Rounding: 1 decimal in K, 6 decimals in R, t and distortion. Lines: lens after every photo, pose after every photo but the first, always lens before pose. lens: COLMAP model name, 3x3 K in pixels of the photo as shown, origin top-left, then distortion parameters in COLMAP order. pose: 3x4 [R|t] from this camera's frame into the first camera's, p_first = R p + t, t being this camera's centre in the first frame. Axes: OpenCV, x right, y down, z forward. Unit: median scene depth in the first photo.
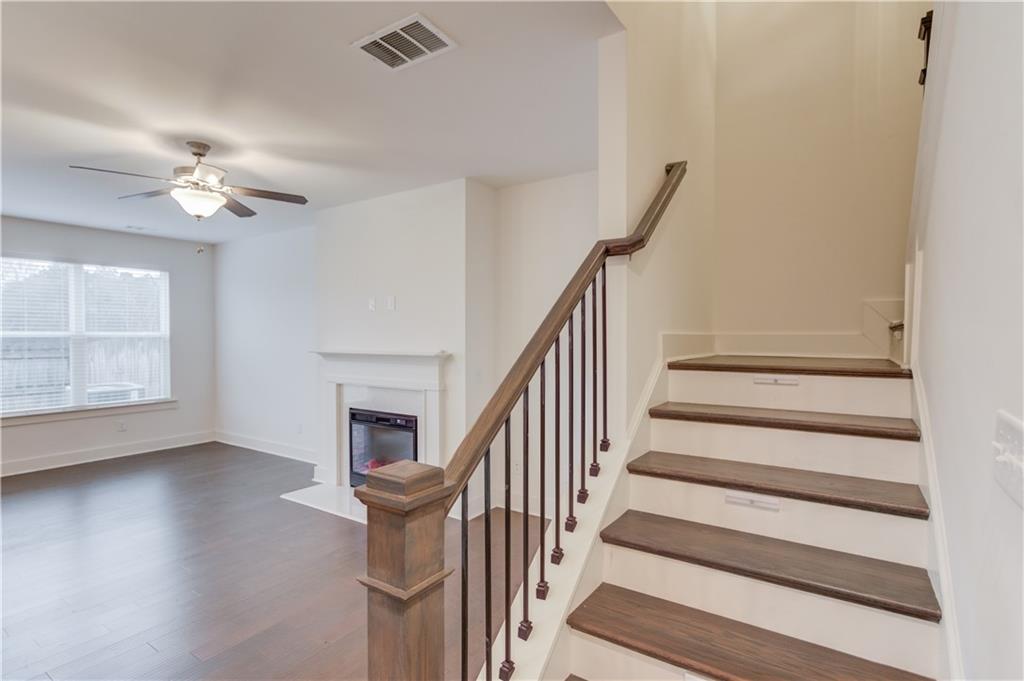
lens RADIAL K [[503.3, 0, 514.4], [0, 503.3, 344.9], [0, 0, 1]] dist [0.001575, 0.001163]
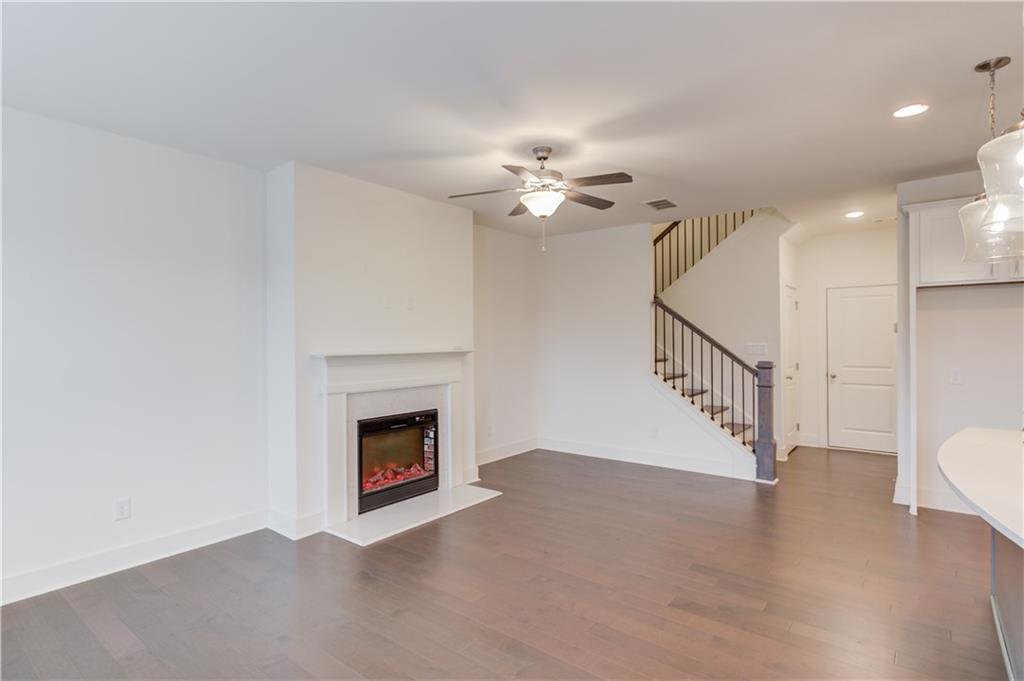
lens RADIAL K [[524.6, 0, 492.6], [0, 524.6, 341.4], [0, 0, 1]] dist [-0.002884, 0.000655]
pose [[0.088791, 0.001506, 0.996049, -1.167089], [0.032107, 0.999475, -0.004374, 0.004983], [-0.995533, 0.032368, 0.088696, 0.690814]]
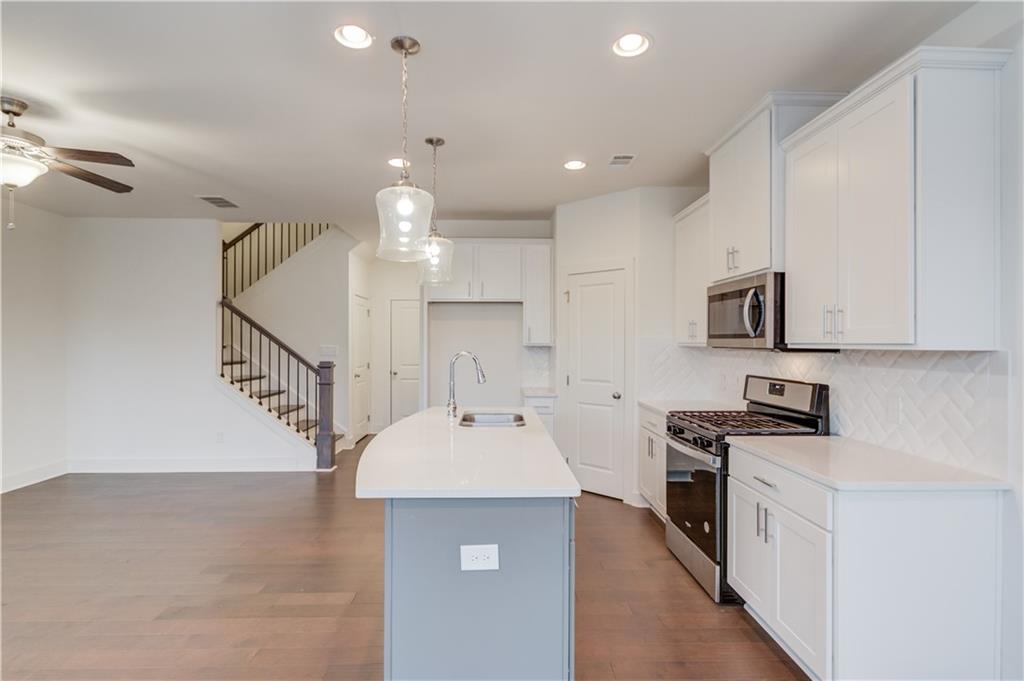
lens RADIAL K [[502.0, 0, 512.0], [0, 502.0, 340.5], [0, 0, 1]] dist [-0.002095, 0.001073]
pose [[-0.585295, 0.007807, 0.810783, -1.219182], [0.021305, 0.999756, 0.005753, 0.013845], [-0.810541, 0.020641, -0.585319, 0.556069]]
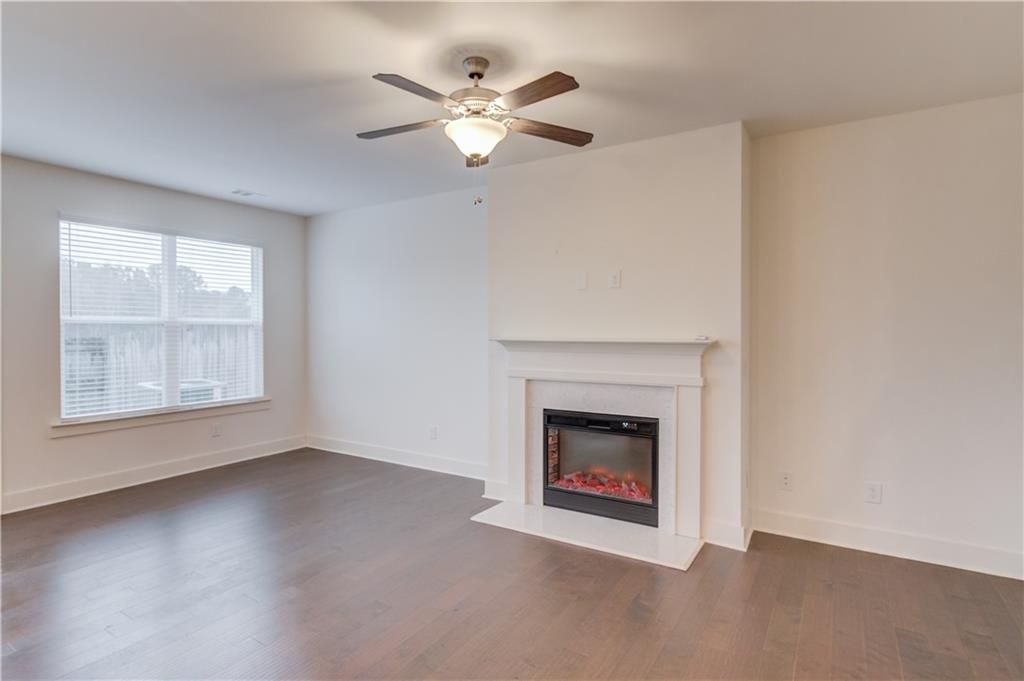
lens RADIAL K [[539.9, 0, 493.4], [0, 539.9, 340.5], [0, 0, 1]] dist [0.000617, 0.000440]
pose [[0.999969, 0.000227, 0.007874, -0.412165], [-0.000208, 0.999997, -0.002459, 0.017221], [-0.007875, 0.002457, 0.999966, 0.127599]]
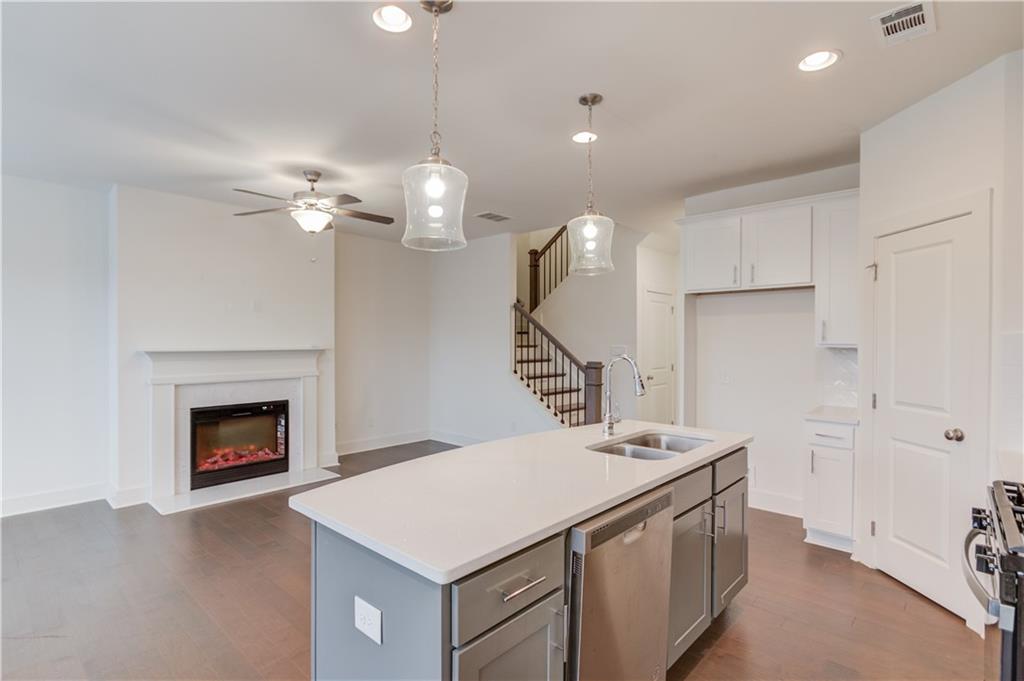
lens RADIAL K [[503.3, 0, 514.4], [0, 503.3, 344.9], [0, 0, 1]] dist [0.001575, 0.001163]
pose [[0.145939, -0.001785, 0.989292, -1.180685], [0.021879, 0.999760, -0.001424, 0.019313], [-0.989052, 0.021852, 0.145943, 0.244049]]
